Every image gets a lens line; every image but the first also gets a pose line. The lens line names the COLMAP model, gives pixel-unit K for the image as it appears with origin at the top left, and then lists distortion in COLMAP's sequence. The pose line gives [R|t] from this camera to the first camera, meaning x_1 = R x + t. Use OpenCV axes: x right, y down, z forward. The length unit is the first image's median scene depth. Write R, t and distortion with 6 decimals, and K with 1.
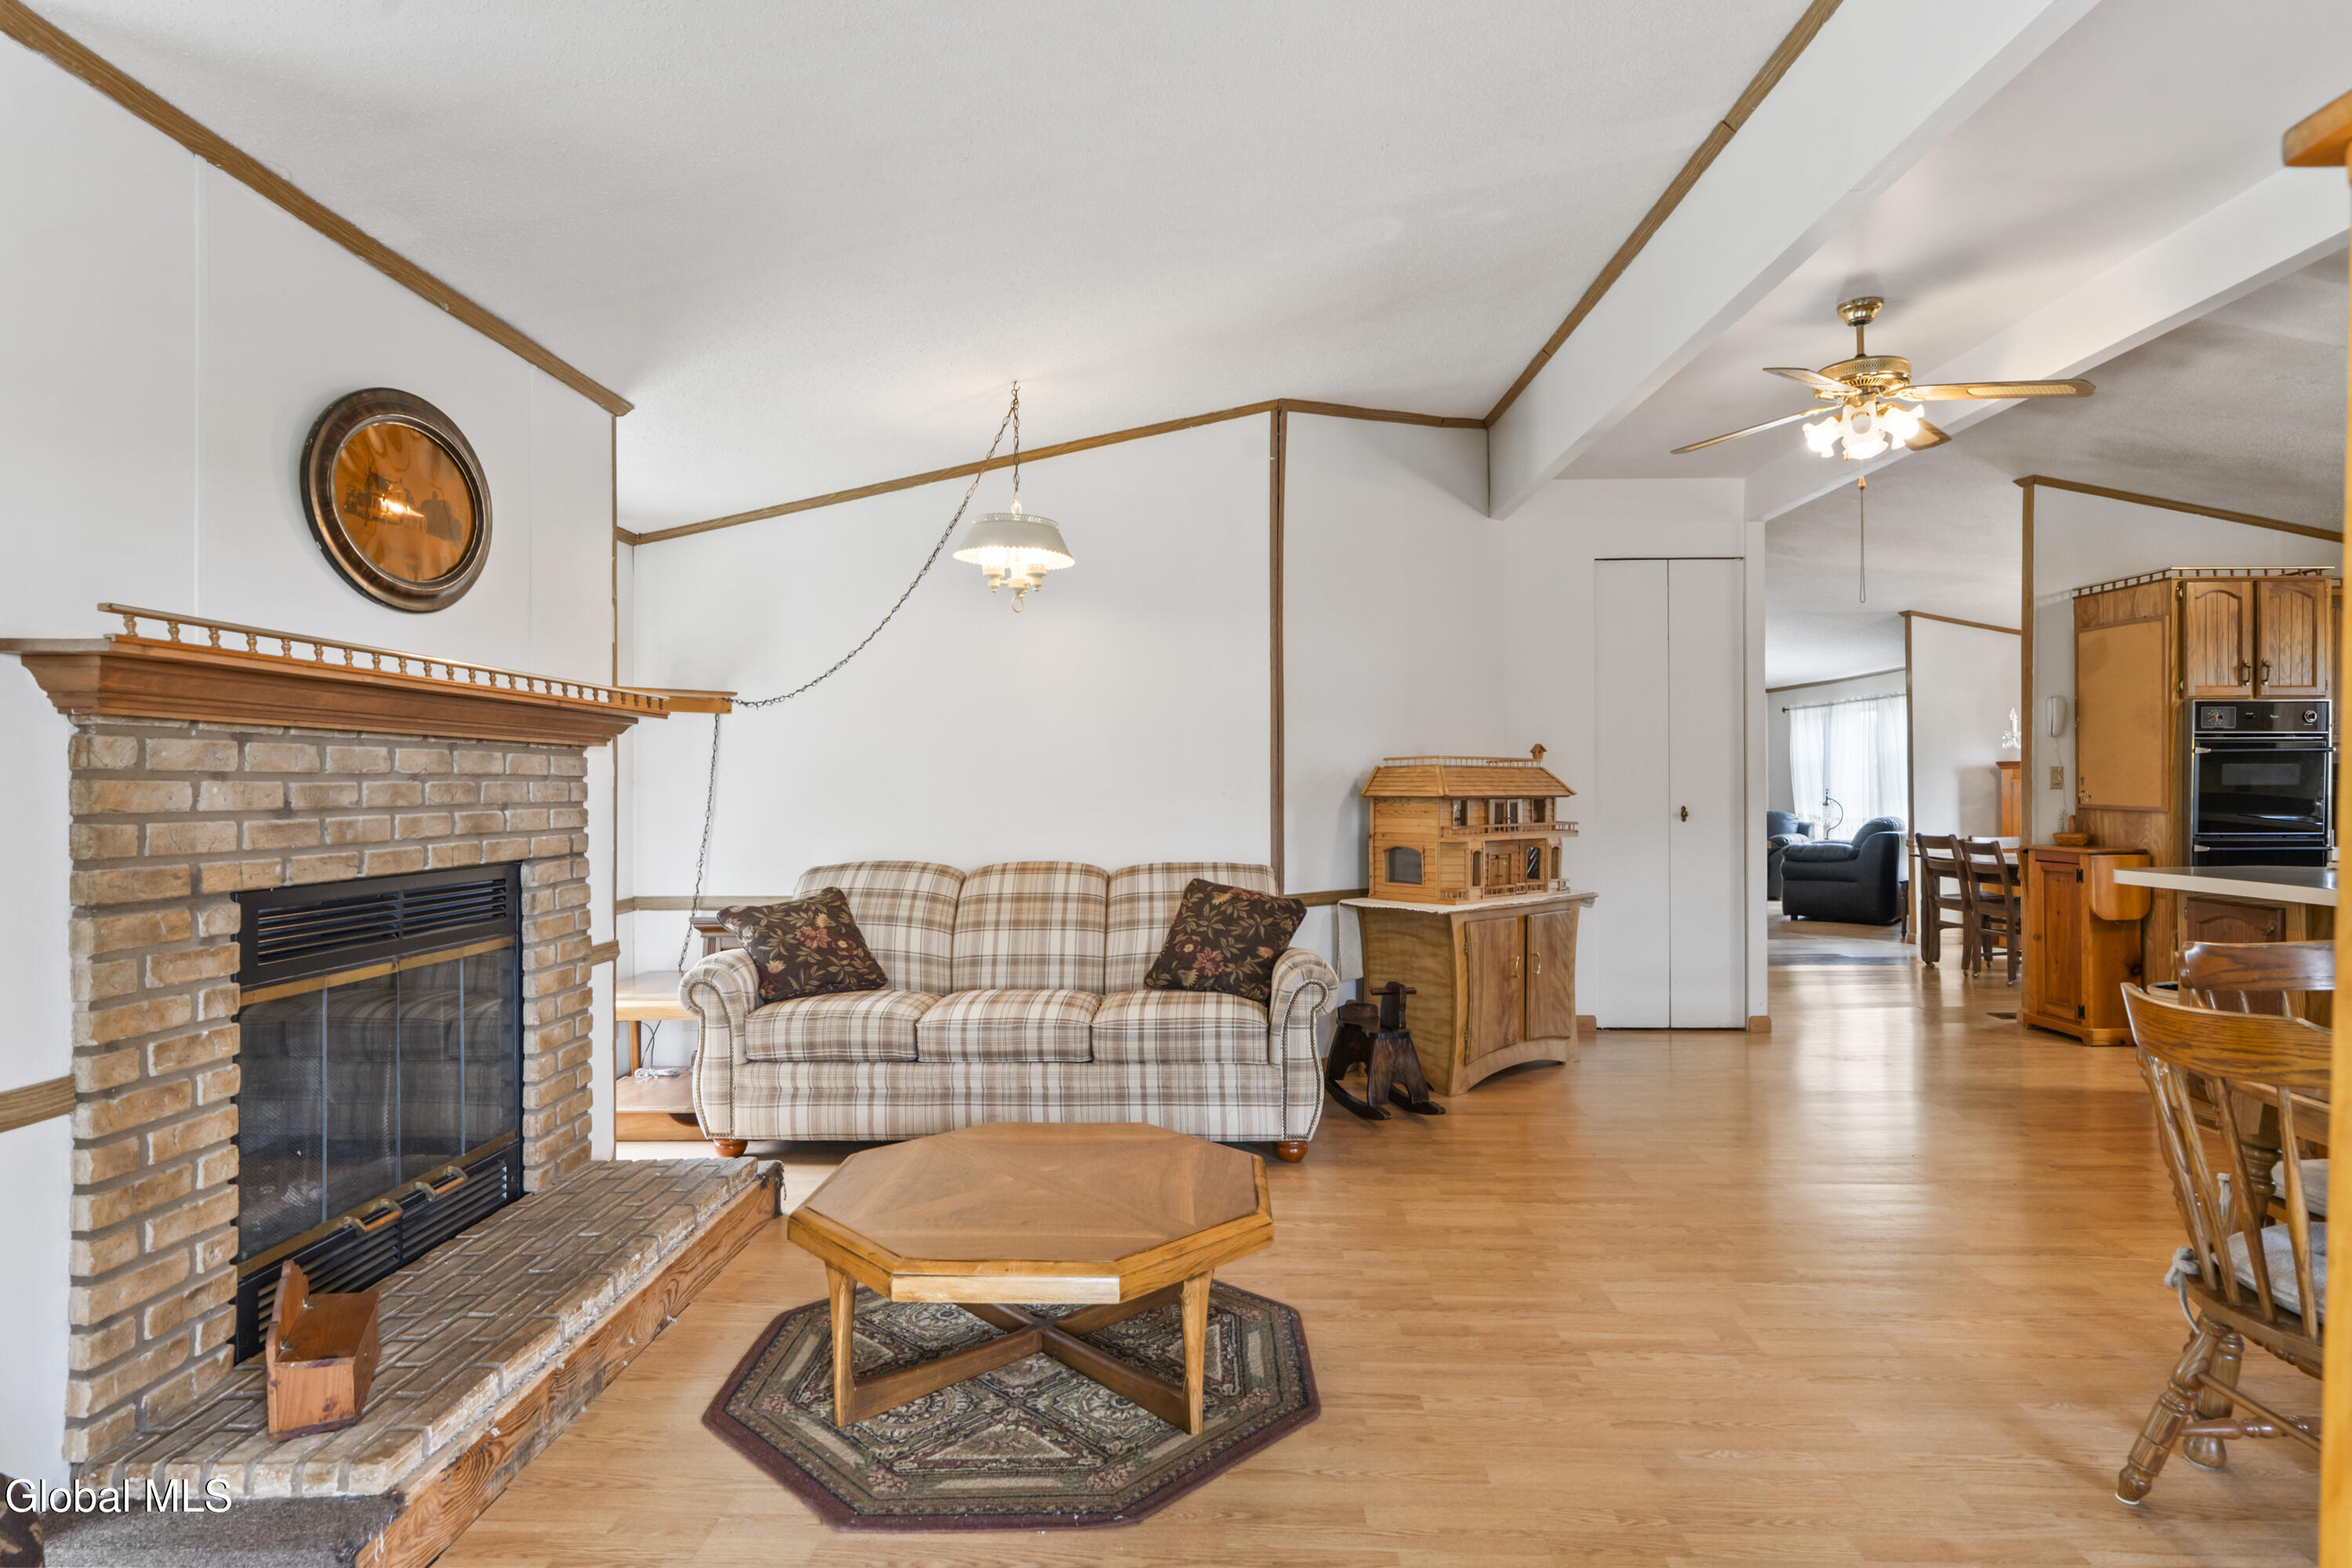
lens RADIAL K [[1233.6, 0, 1181.6], [0, 1233.6, 788.4], [0, 0, 1]] dist [-0.002966, 0.000882]
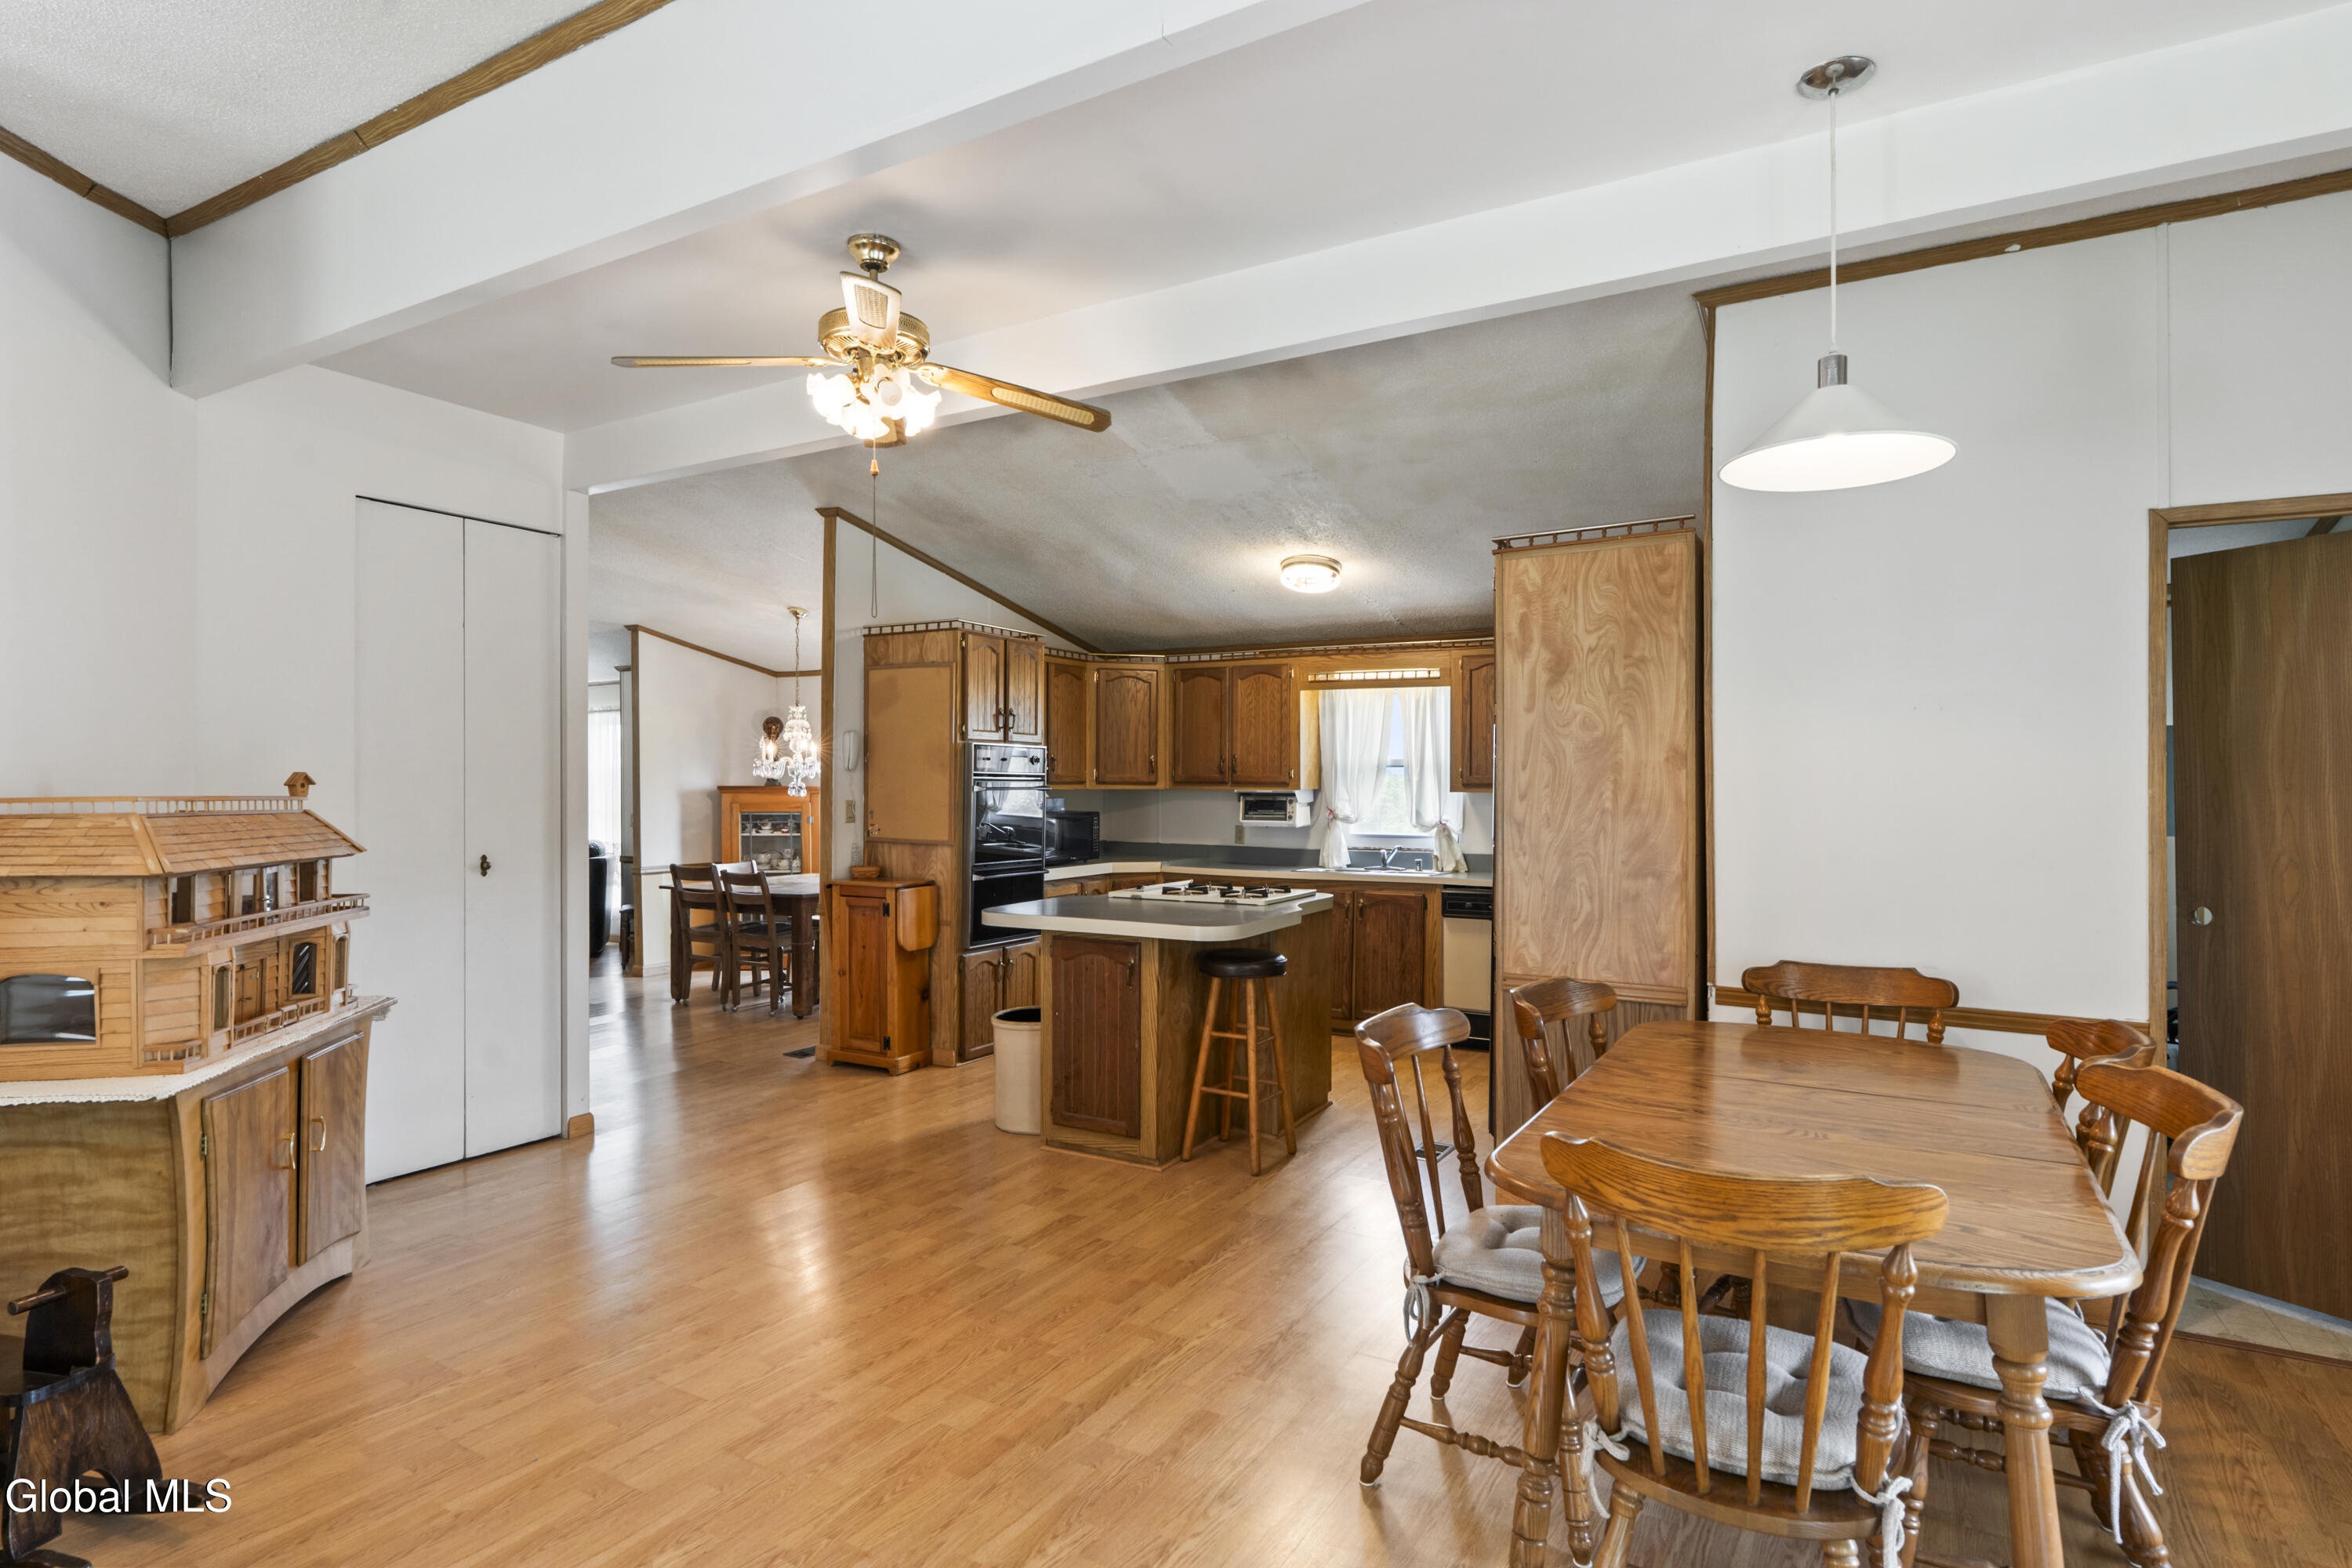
lens RADIAL K [[1204.2, 0, 1180.8], [0, 1204.2, 794.6], [0, 0, 1]] dist [-0.003339, 0.000115]
pose [[0.484640, 0.001456, 0.874713, -0.023752], [-0.002866, 0.999996, -0.000077, -0.024799], [-0.874709, -0.002470, 0.484642, 0.304588]]
